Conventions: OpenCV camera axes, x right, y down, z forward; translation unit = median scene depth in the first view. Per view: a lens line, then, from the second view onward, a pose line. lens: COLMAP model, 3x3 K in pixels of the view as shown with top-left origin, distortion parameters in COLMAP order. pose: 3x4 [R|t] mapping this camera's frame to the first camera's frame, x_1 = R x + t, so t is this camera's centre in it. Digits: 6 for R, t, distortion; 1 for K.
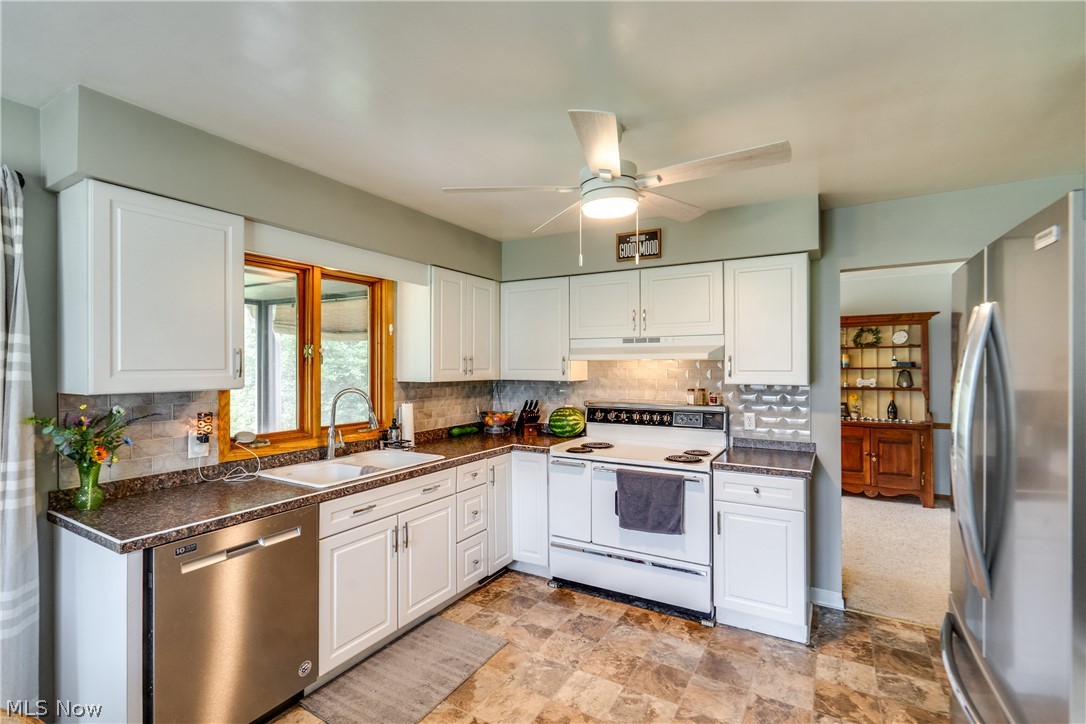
lens RADIAL K [[505.9, 0, 520.3], [0, 505.9, 361.9], [0, 0, 1]] dist [-0.004595, 0.002883]
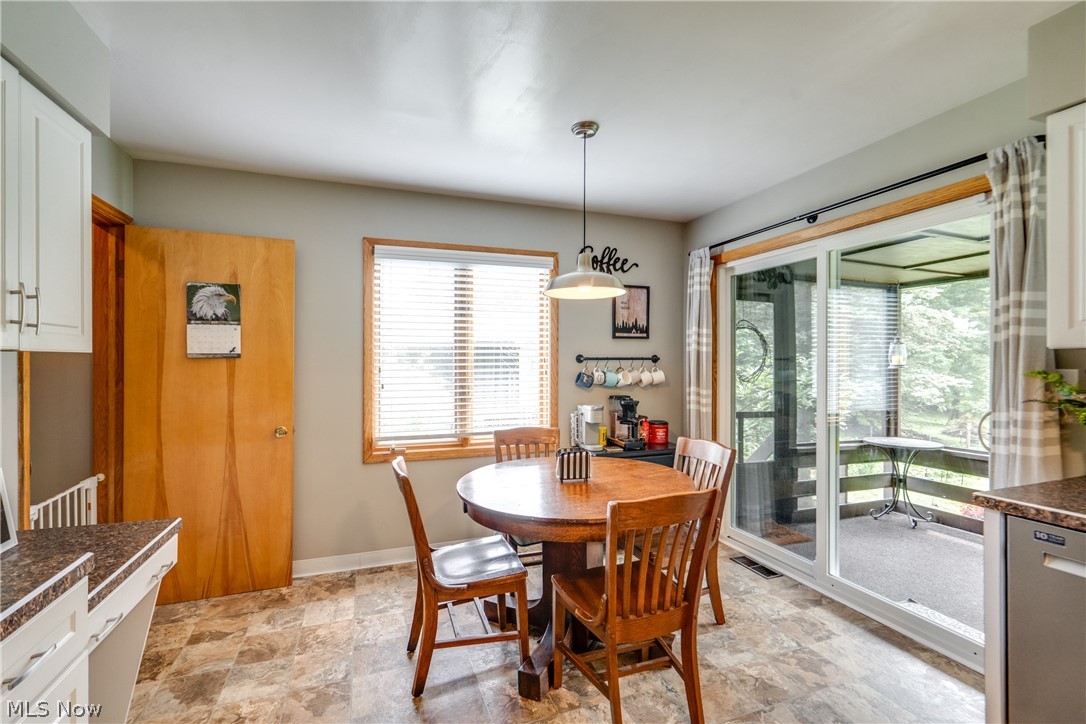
lens RADIAL K [[505.9, 0, 545.6], [0, 505.9, 362.3], [0, 0, 1]] dist [-0.004595, 0.002883]
pose [[-0.615902, -0.002500, -0.787819, 0.587909], [0.000279, 0.999994, -0.003392, 0.058983], [0.787823, -0.002309, -0.615898, 1.656040]]
